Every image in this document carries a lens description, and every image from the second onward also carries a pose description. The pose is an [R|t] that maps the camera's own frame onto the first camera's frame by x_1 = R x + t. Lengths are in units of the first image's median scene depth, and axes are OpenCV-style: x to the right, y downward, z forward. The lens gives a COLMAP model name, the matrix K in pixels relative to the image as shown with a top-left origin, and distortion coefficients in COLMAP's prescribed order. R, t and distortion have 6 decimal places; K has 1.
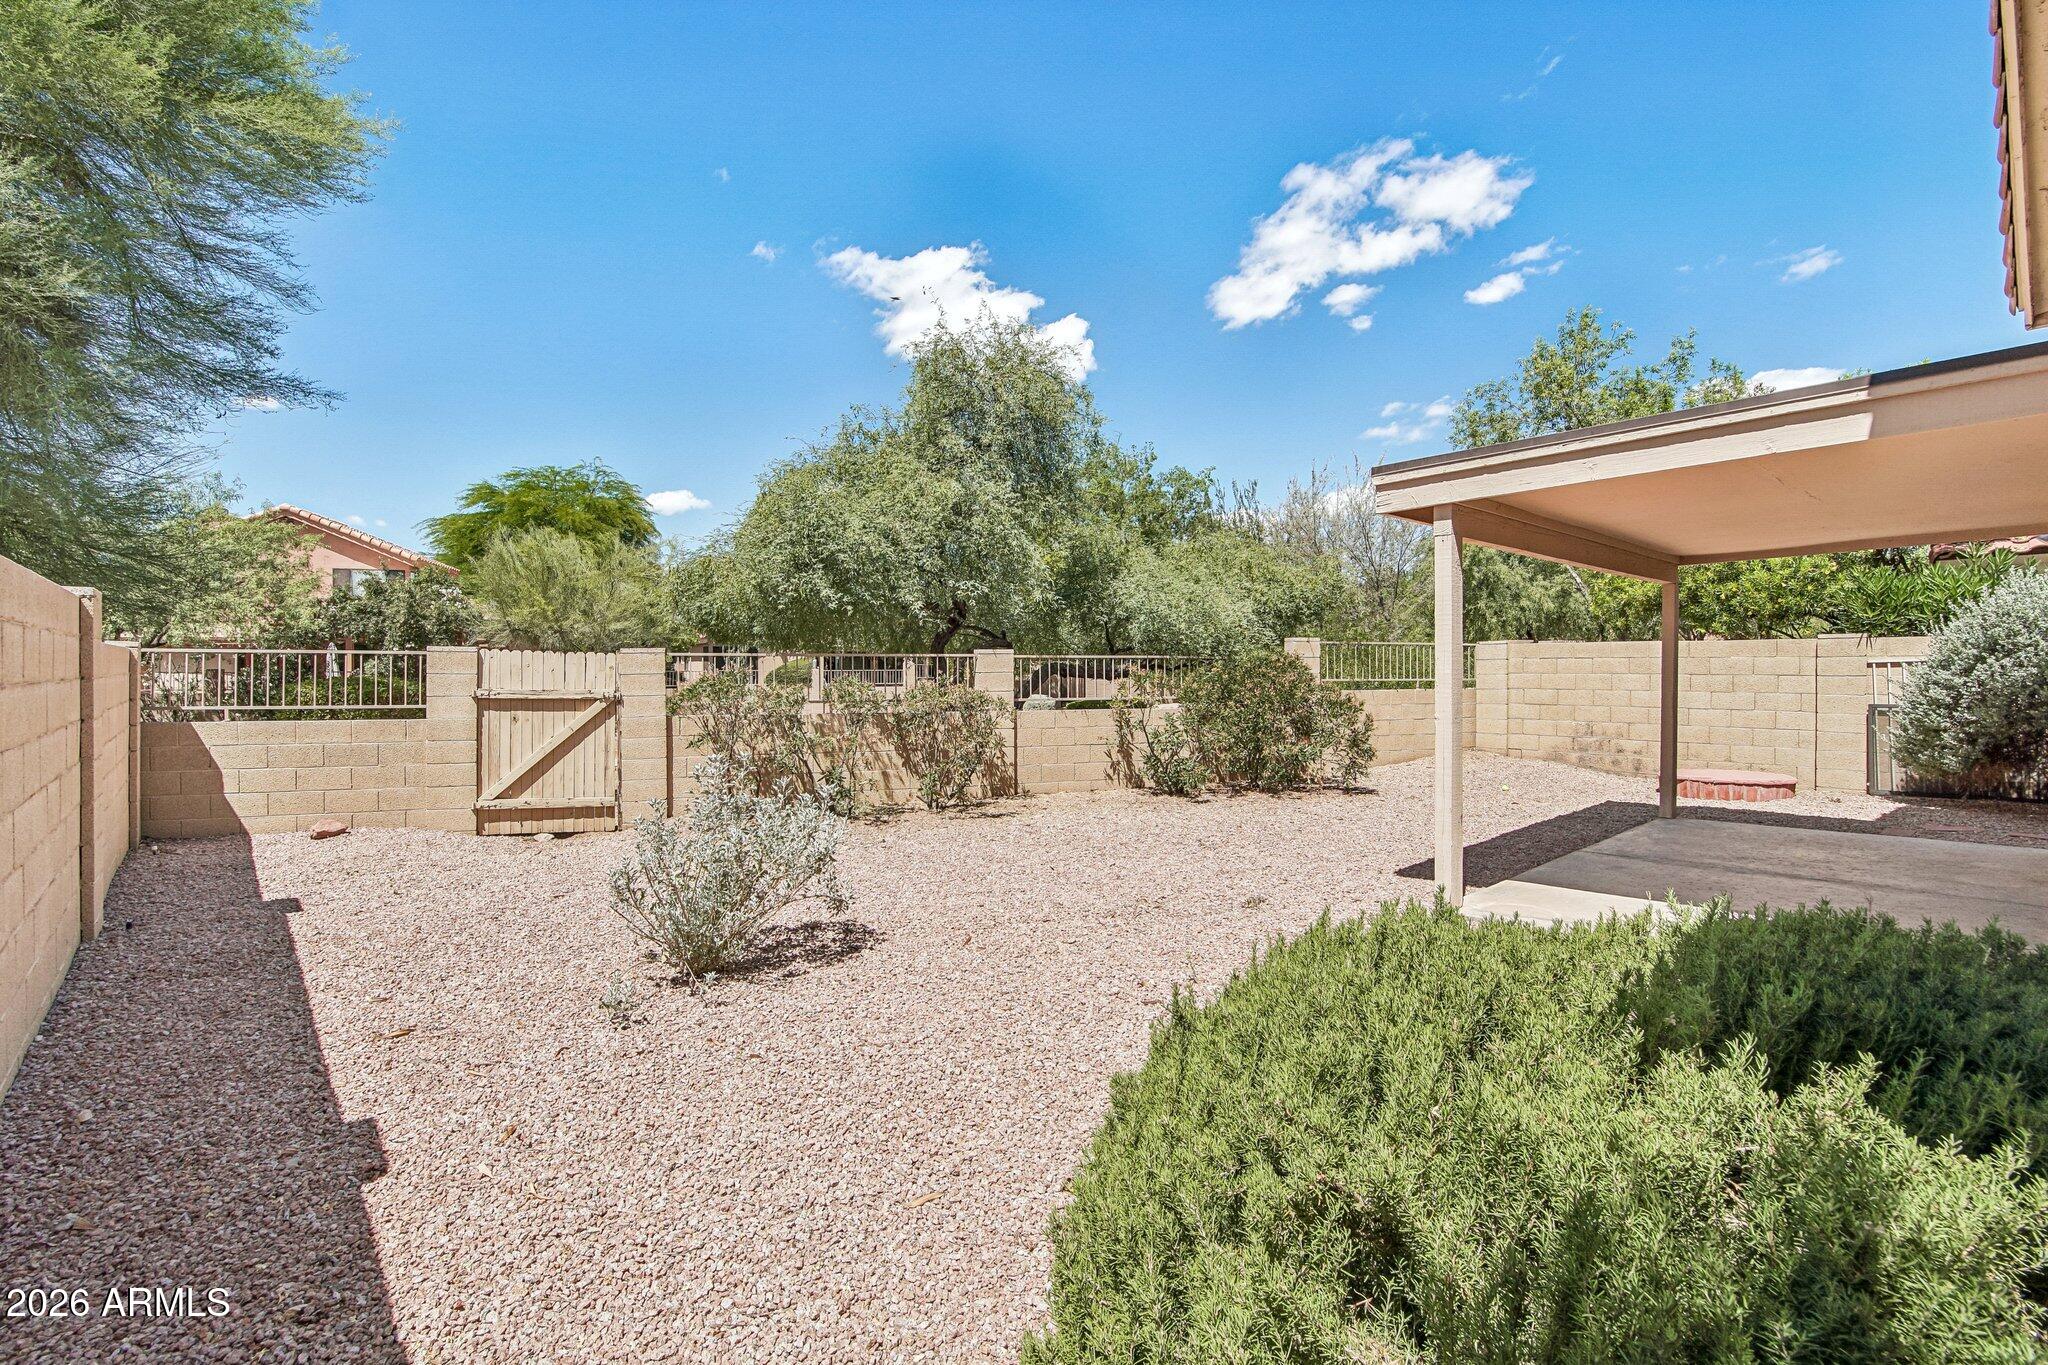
lens RADIAL K [[923.5, 0, 1016.9], [0, 923.5, 687.2], [0, 0, 1]] dist [-0.023688, -0.000331]
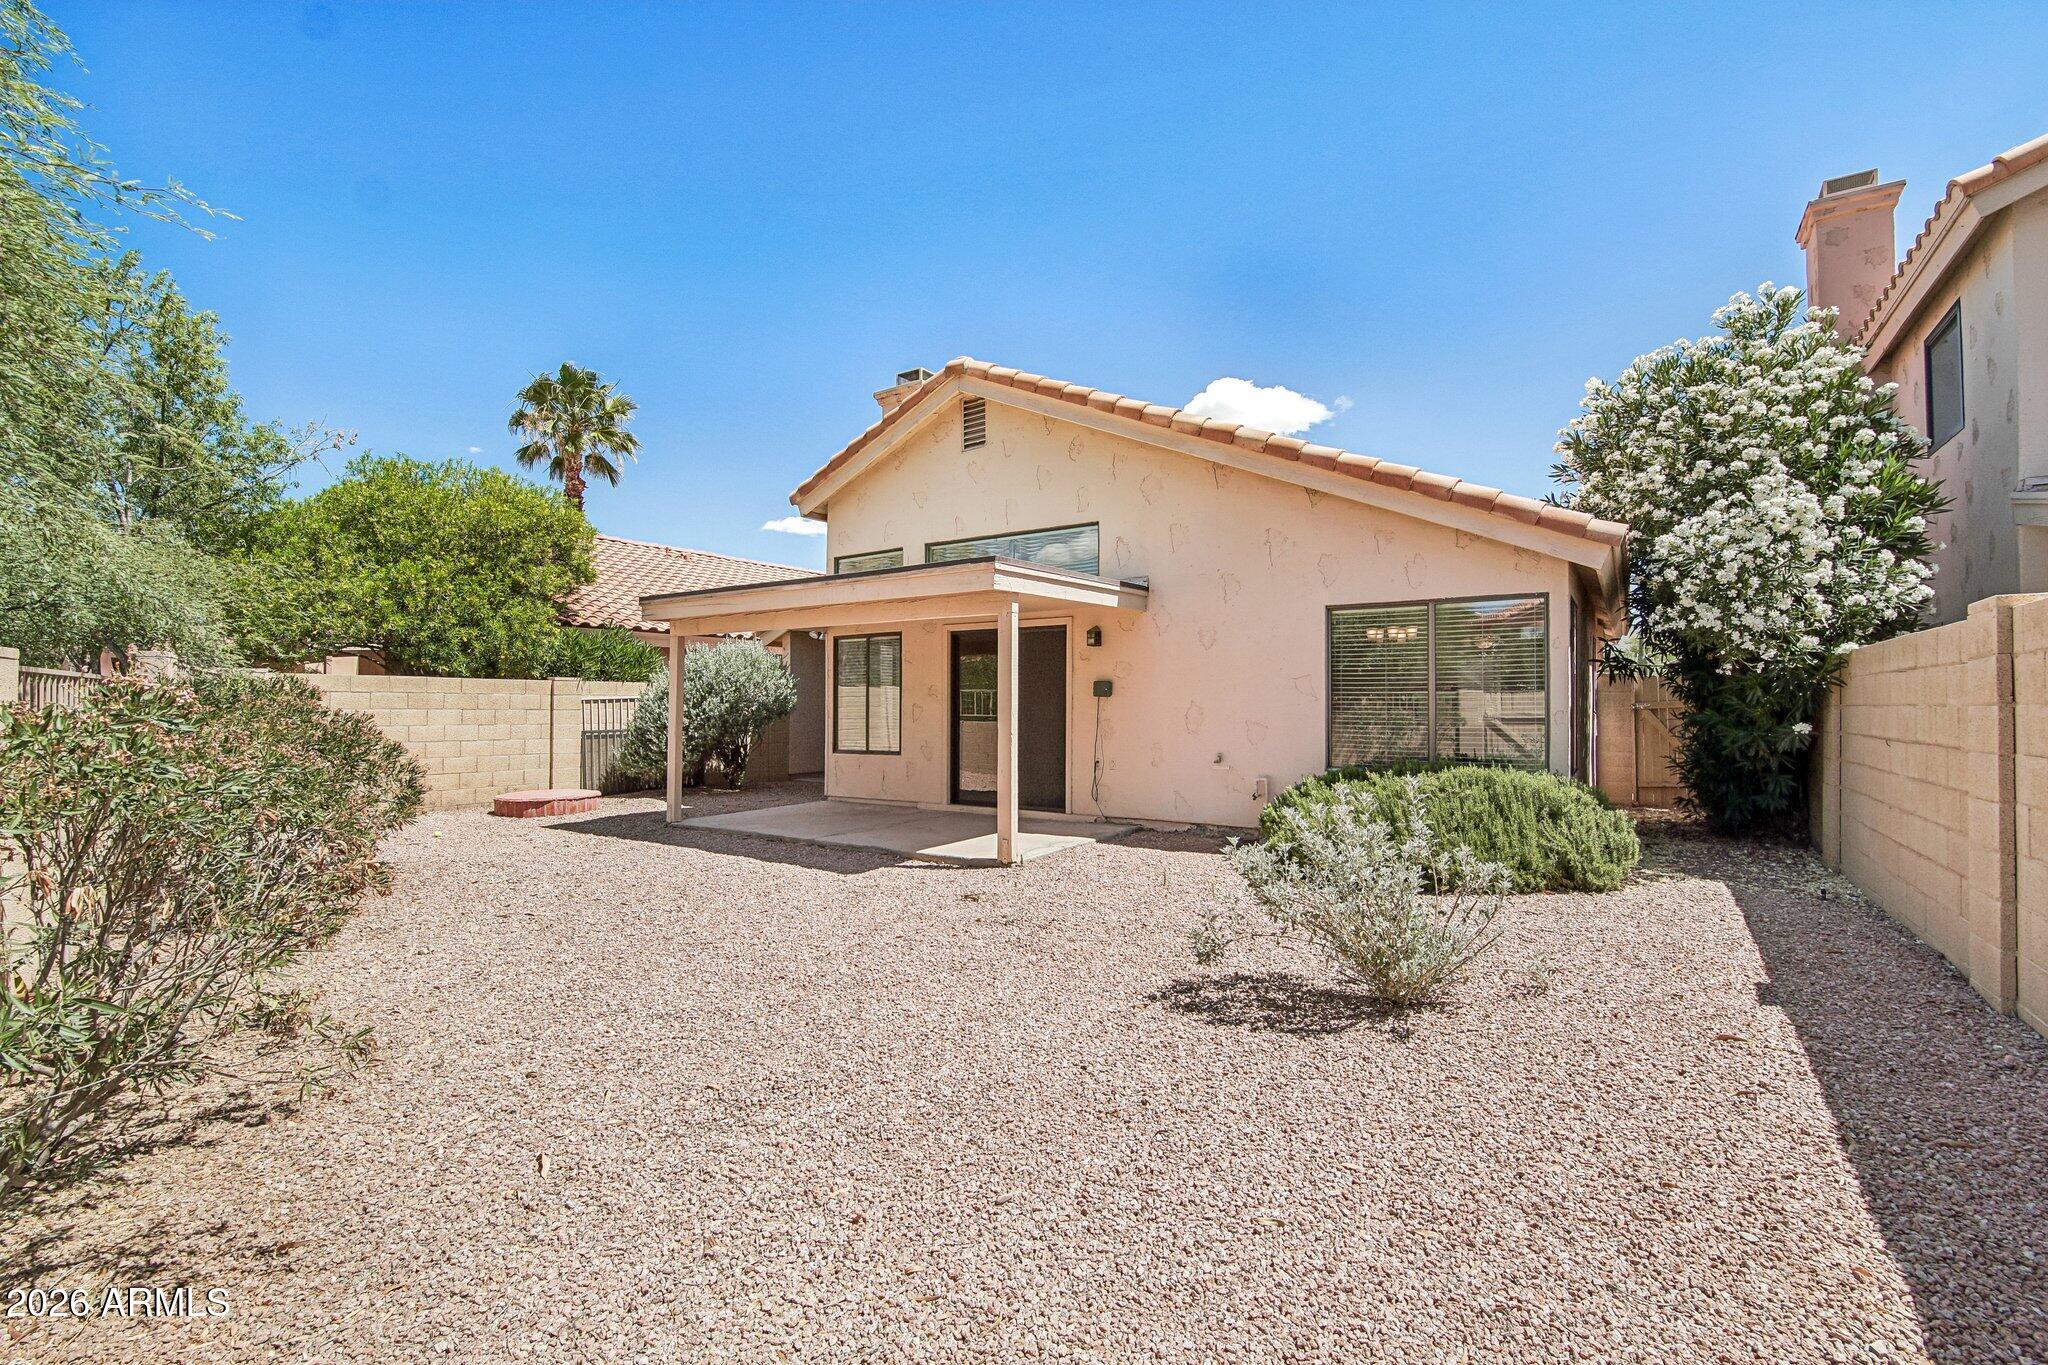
lens RADIAL K [[923.5, 0, 1016.9], [0, 923.5, 687.2], [0, 0, 1]] dist [-0.023688, -0.000331]
pose [[-0.247250, 0.022738, 0.968685, -0.596824], [0.020490, 0.999624, -0.018235, -0.008863], [-0.968735, 0.015340, -0.247622, 0.816970]]
